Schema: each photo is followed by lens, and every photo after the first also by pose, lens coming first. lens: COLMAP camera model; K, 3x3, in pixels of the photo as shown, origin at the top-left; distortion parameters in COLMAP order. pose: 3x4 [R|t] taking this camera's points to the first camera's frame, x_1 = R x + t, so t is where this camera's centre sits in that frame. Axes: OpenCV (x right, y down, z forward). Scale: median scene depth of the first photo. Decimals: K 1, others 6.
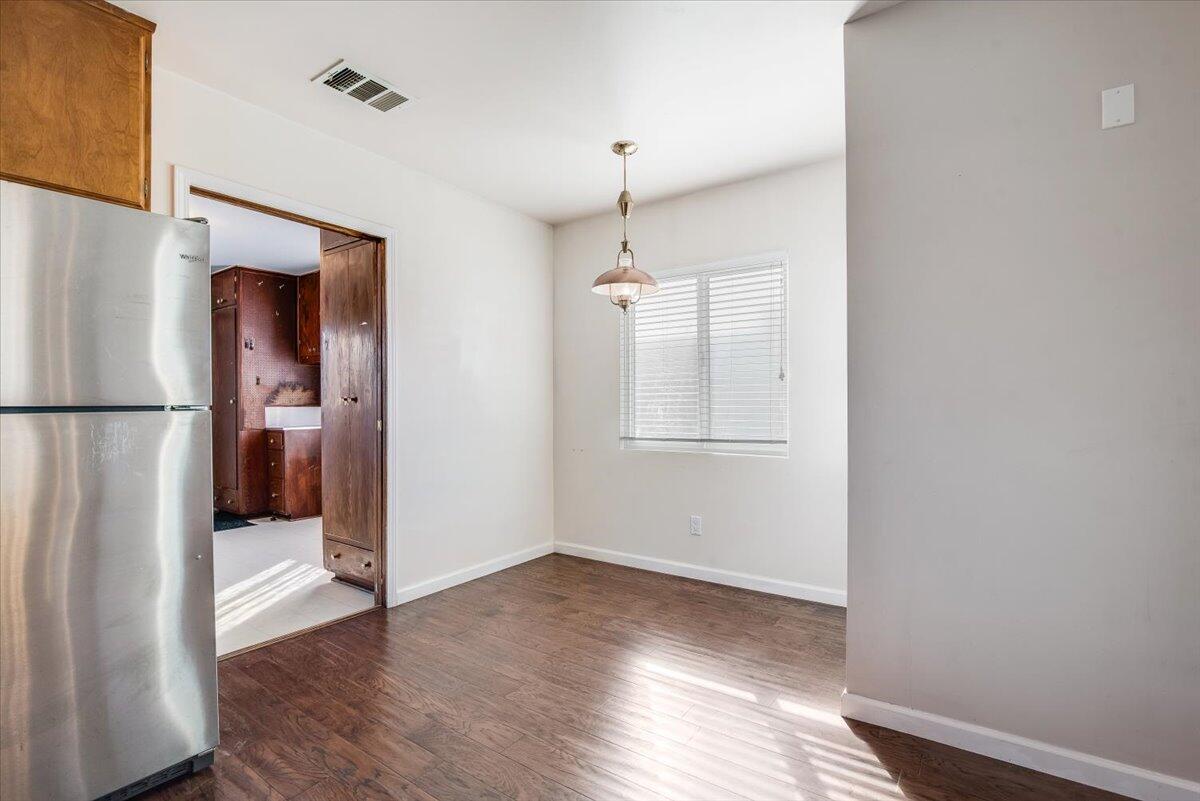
lens RADIAL K [[556.6, 0, 600.0], [0, 556.6, 400.5], [0, 0, 1]] dist [-0.011358, 0.000095]
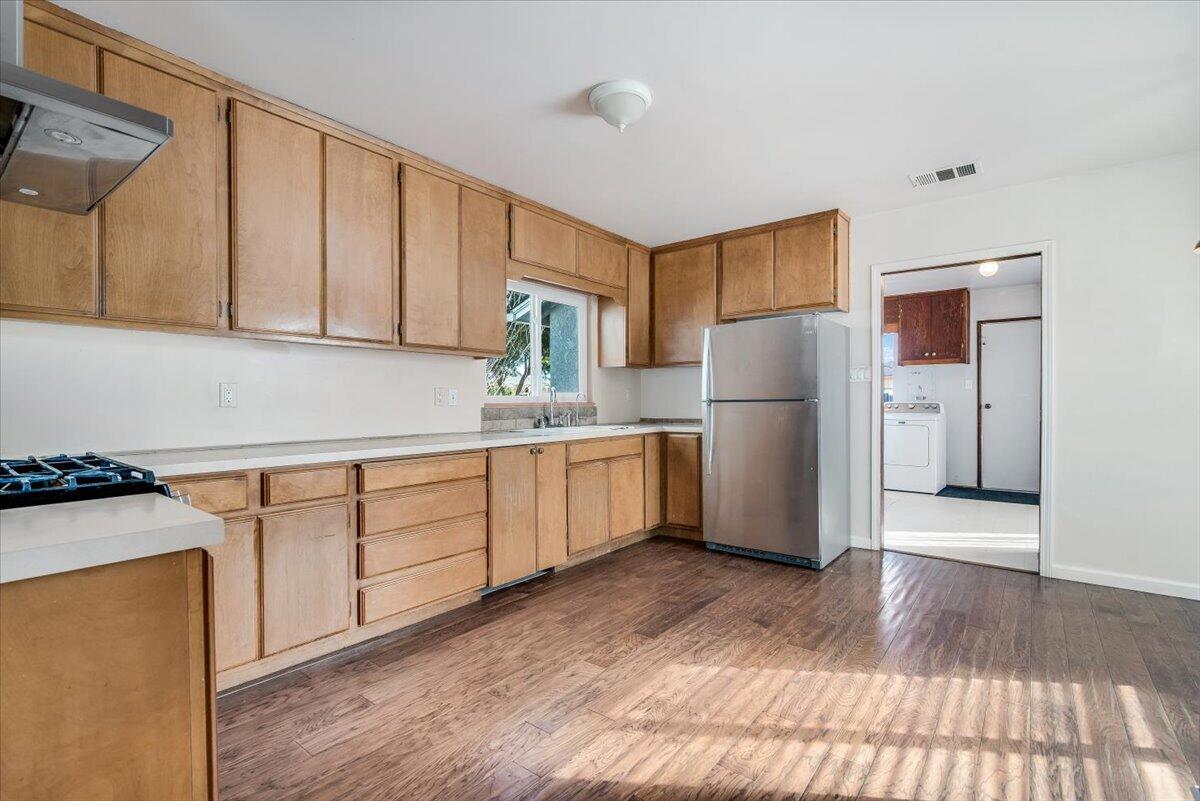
lens RADIAL K [[556.6, 0, 600.0], [0, 556.6, 400.5], [0, 0, 1]] dist [-0.011358, 0.000095]
pose [[-0.049589, 0.004062, -0.998761, 0.938084], [0.008653, 0.999956, 0.003637, -0.002106], [0.998732, -0.008462, -0.049622, 0.172395]]
